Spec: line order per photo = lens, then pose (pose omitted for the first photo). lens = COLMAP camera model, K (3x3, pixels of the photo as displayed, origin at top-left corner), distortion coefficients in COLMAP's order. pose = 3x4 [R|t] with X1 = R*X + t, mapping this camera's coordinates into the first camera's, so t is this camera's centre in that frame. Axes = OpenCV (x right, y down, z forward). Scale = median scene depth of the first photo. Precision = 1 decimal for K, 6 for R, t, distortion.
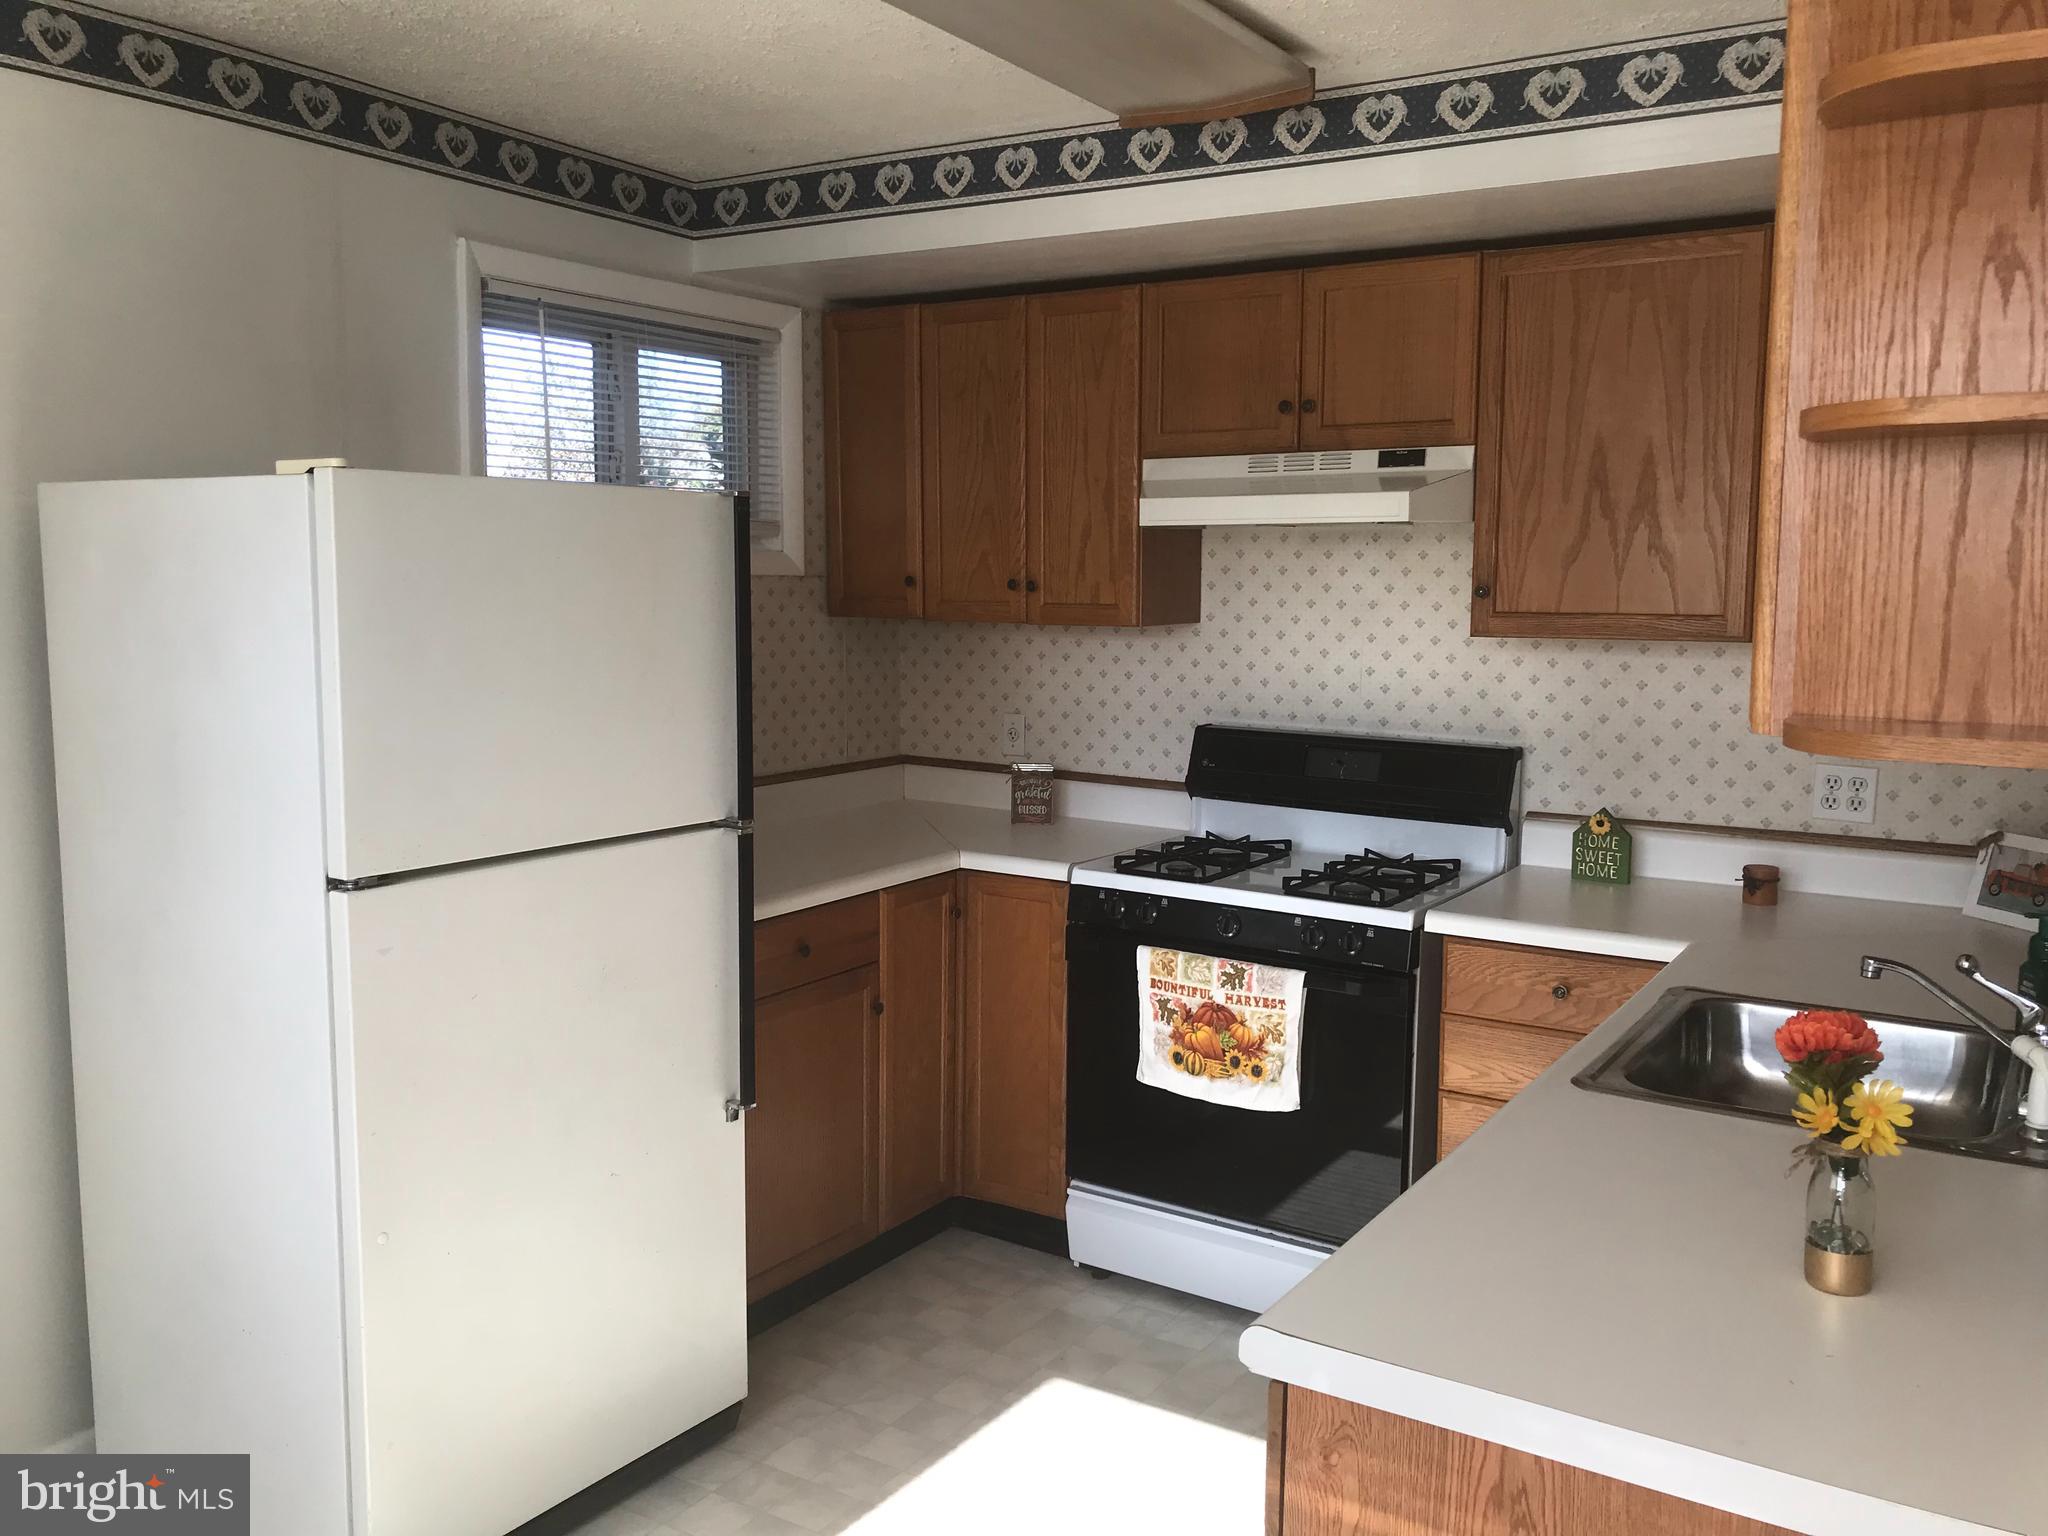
lens RADIAL K [[1684.9, 0, 1029.8], [0, 1684.9, 769.2], [0, 0, 1]] dist [0.027515, -0.038108]
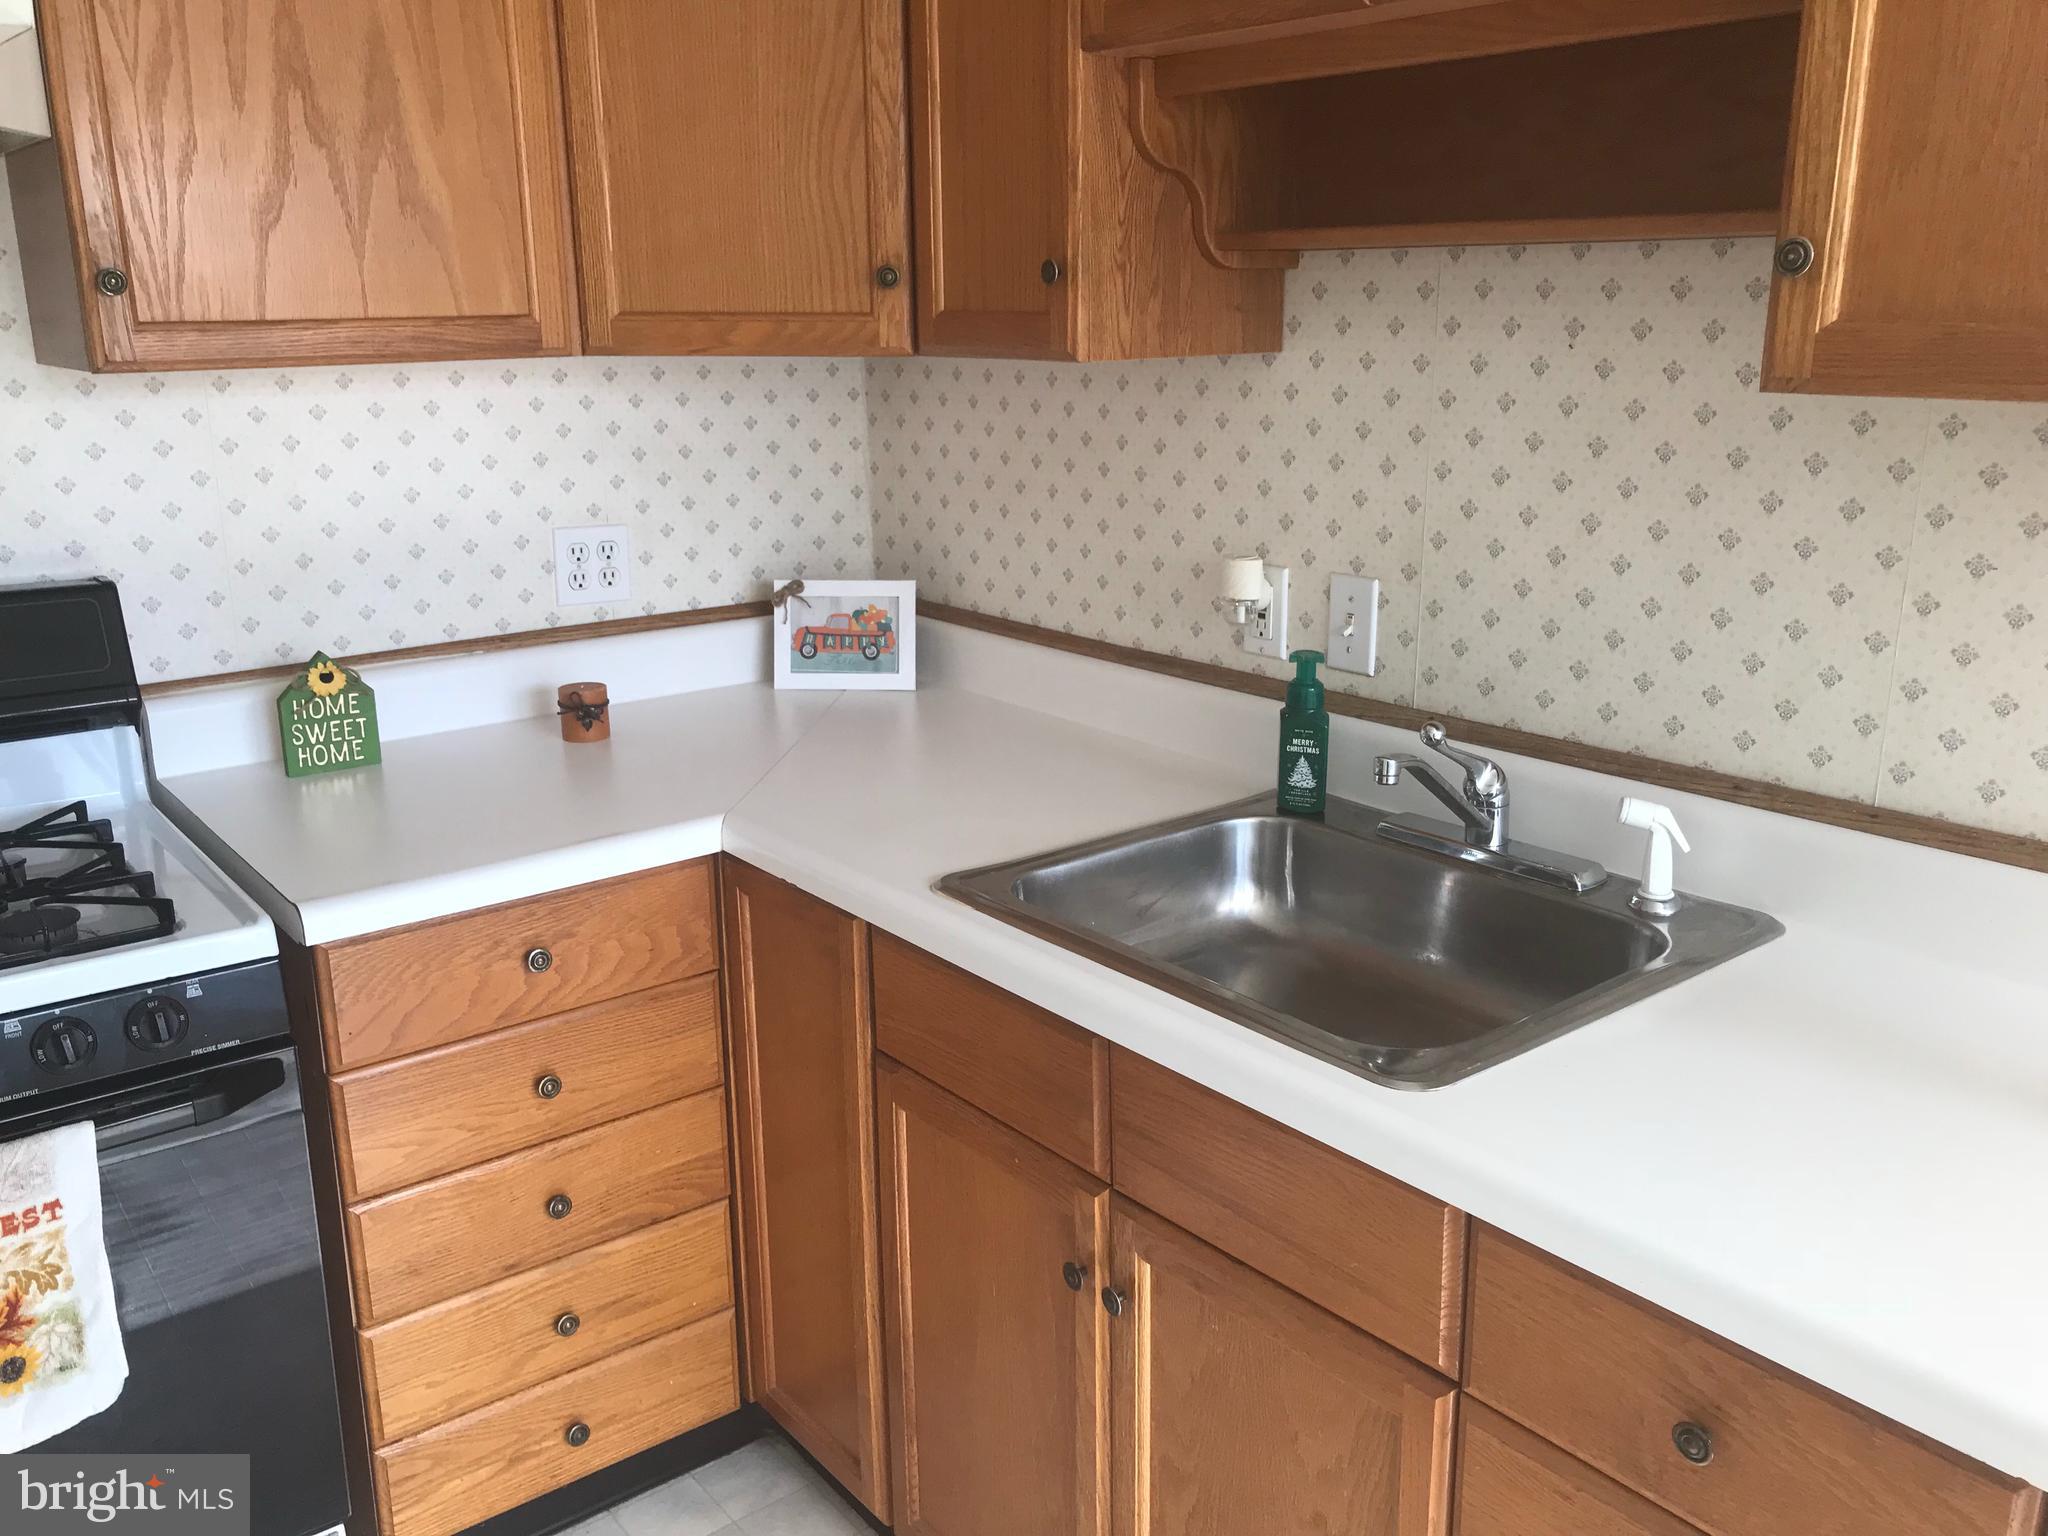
lens RADIAL K [[1684.9, 0, 1012.9], [0, 1684.9, 768.8], [0, 0, 1]] dist [0.027515, -0.038108]
pose [[0.324944, -0.264343, 0.908039, -0.147568], [0.122224, 0.963828, 0.236846, -0.051681], [-0.937802, 0.034023, 0.345499, 0.577430]]
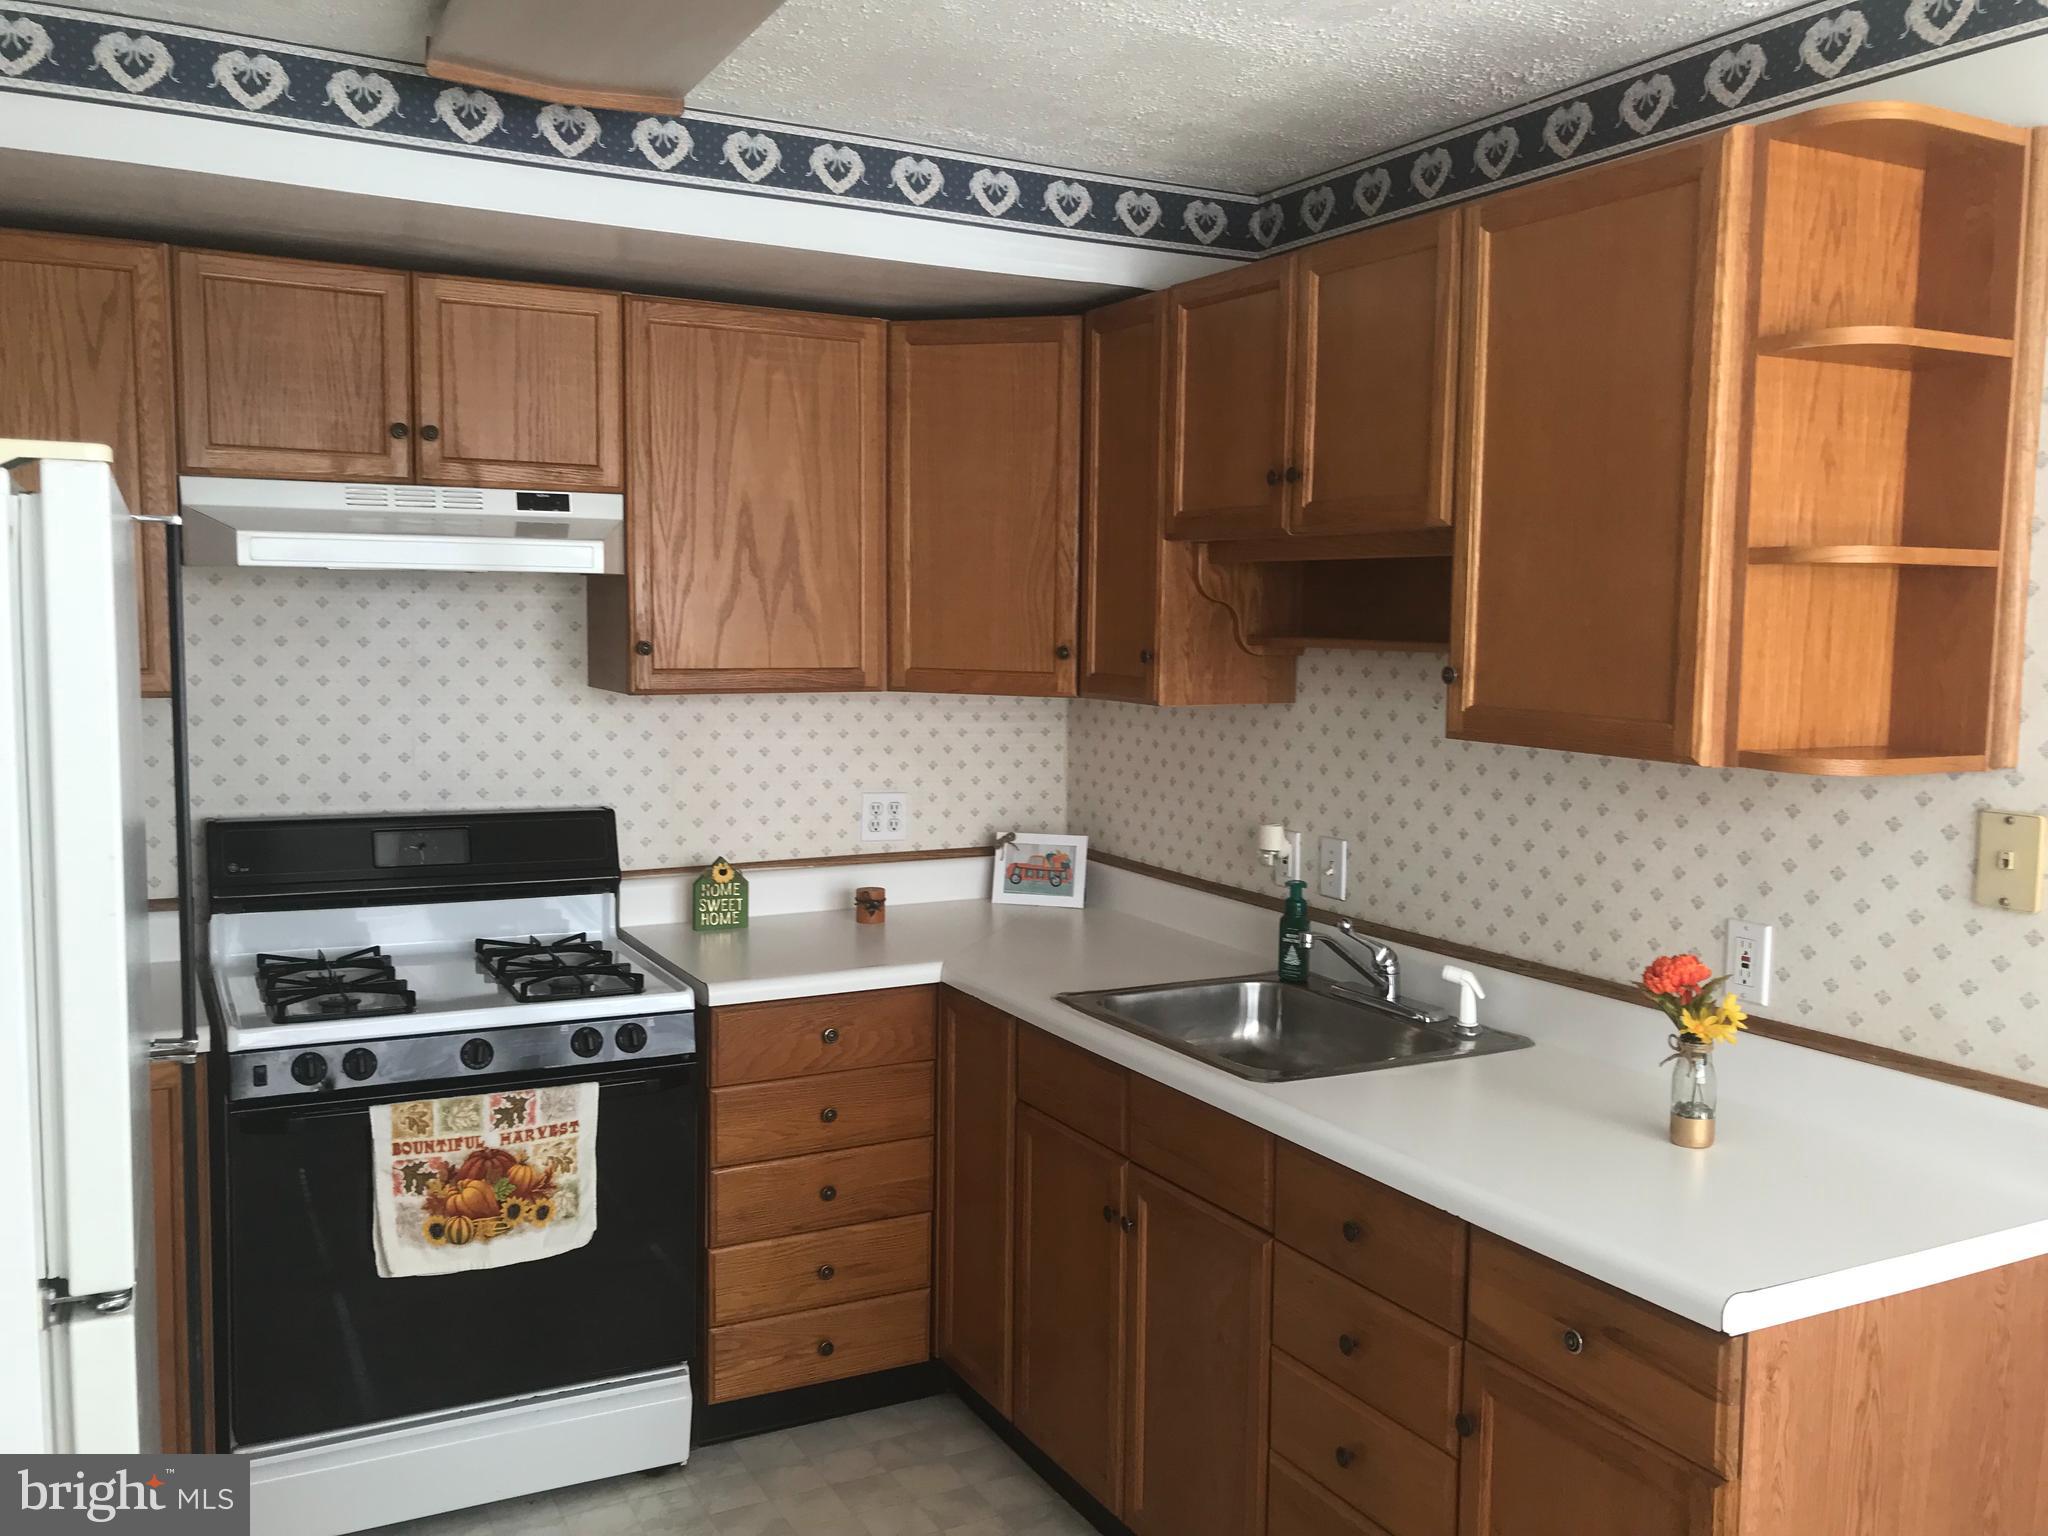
lens RADIAL K [[1684.9, 0, 1032.1], [0, 1684.9, 768.9], [0, 0, 1]] dist [0.027515, -0.038108]
pose [[0.481094, -0.082173, 0.872809, -0.470767], [0.090911, 0.994906, 0.043558, -0.059208], [-0.871942, 0.058393, 0.486114, 0.349454]]
